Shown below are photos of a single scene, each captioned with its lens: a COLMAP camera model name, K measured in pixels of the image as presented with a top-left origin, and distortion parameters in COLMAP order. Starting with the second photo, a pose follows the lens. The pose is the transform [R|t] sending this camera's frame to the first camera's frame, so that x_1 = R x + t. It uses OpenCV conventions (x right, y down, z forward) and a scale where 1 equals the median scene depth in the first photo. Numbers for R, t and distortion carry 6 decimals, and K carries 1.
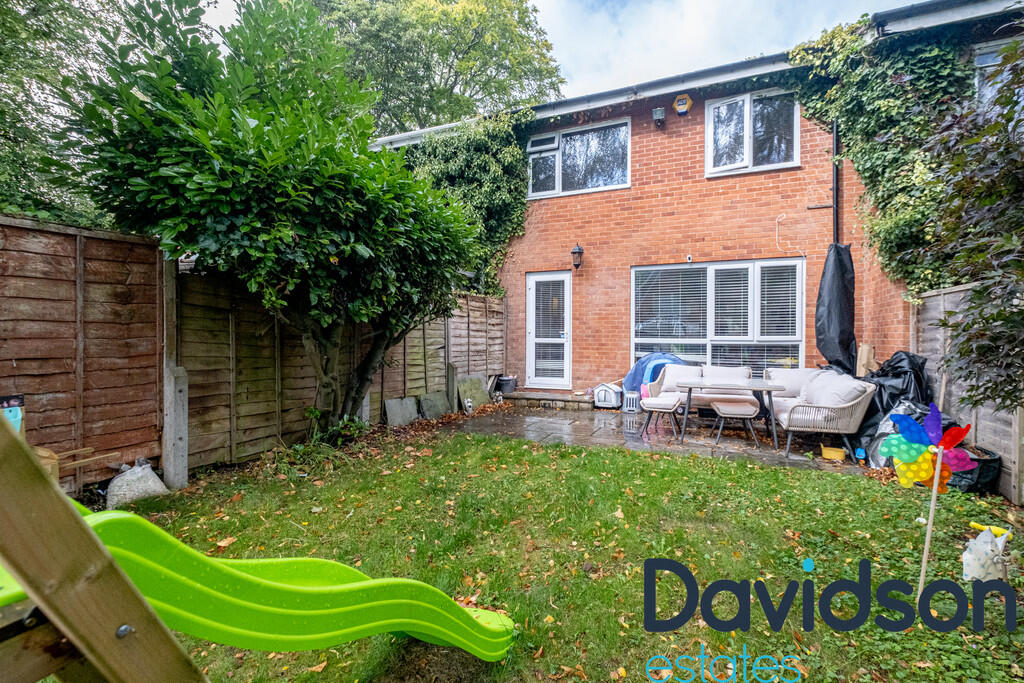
lens RADIAL K [[431.4, 0, 512.0], [0, 431.4, 341.5], [0, 0, 1]] dist [0.001545, -0.000420]
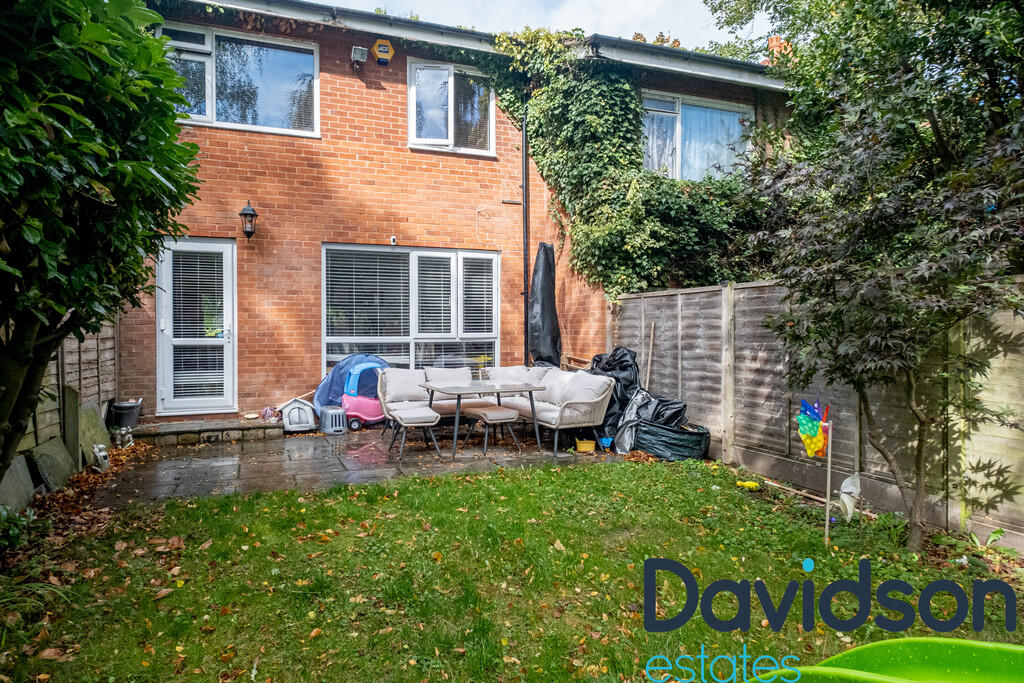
lens RADIAL K [[546.3, 0, 512.0], [0, 546.3, 341.5], [0, 0, 1]] dist [0.011493, 0.000185]
pose [[0.753347, -0.015447, 0.657442, -0.115811], [0.013169, 0.999878, 0.008402, -0.003261], [-0.657491, 0.002328, 0.753459, 0.054399]]
